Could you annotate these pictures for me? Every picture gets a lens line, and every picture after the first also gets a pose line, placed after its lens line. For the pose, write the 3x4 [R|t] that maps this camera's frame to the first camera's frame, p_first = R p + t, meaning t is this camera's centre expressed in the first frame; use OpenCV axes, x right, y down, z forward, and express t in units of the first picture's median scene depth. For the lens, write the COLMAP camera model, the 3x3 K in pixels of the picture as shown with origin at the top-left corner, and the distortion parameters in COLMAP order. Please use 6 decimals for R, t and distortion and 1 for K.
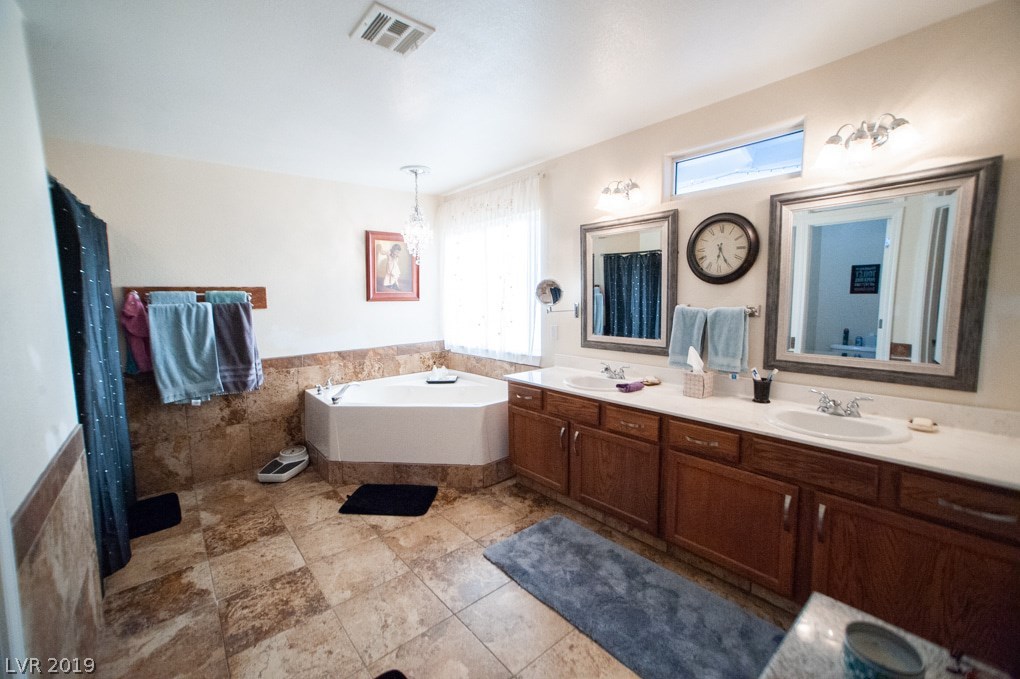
lens RADIAL K [[418.2, 0, 503.7], [0, 418.2, 339.1], [0, 0, 1]] dist [-0.039443, 0.025358]
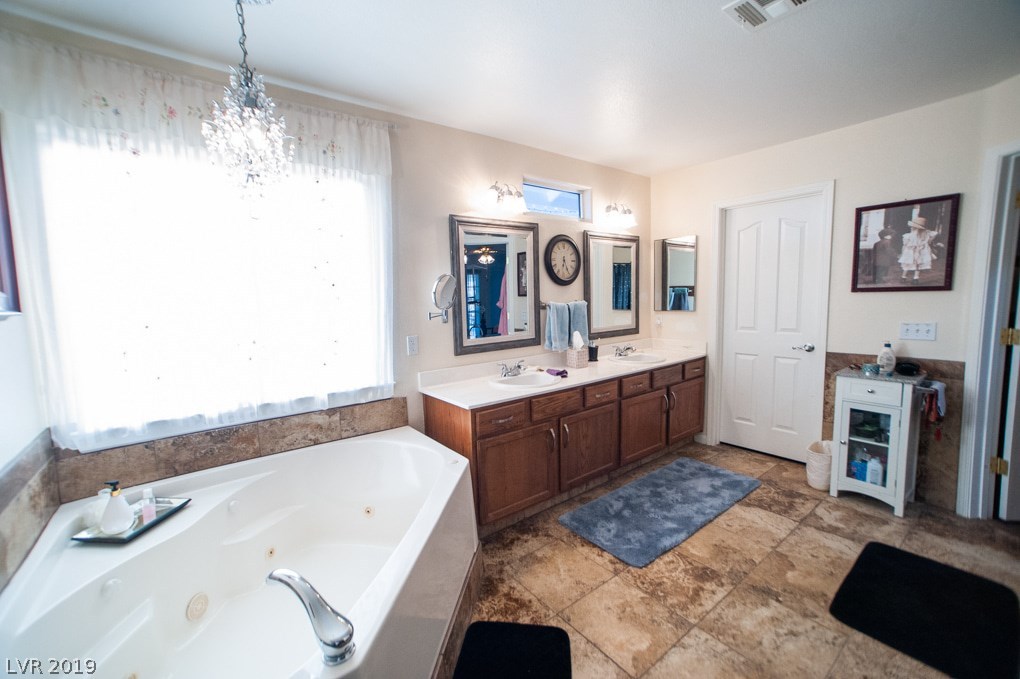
lens RADIAL K [[418.2, 0, 503.7], [0, 418.2, 339.1], [0, 0, 1]] dist [-0.039443, 0.025358]
pose [[0.061391, -0.097308, 0.993359, -0.842862], [0.130577, 0.987466, 0.088661, -0.099277], [-0.989536, 0.124267, 0.073327, 1.053056]]
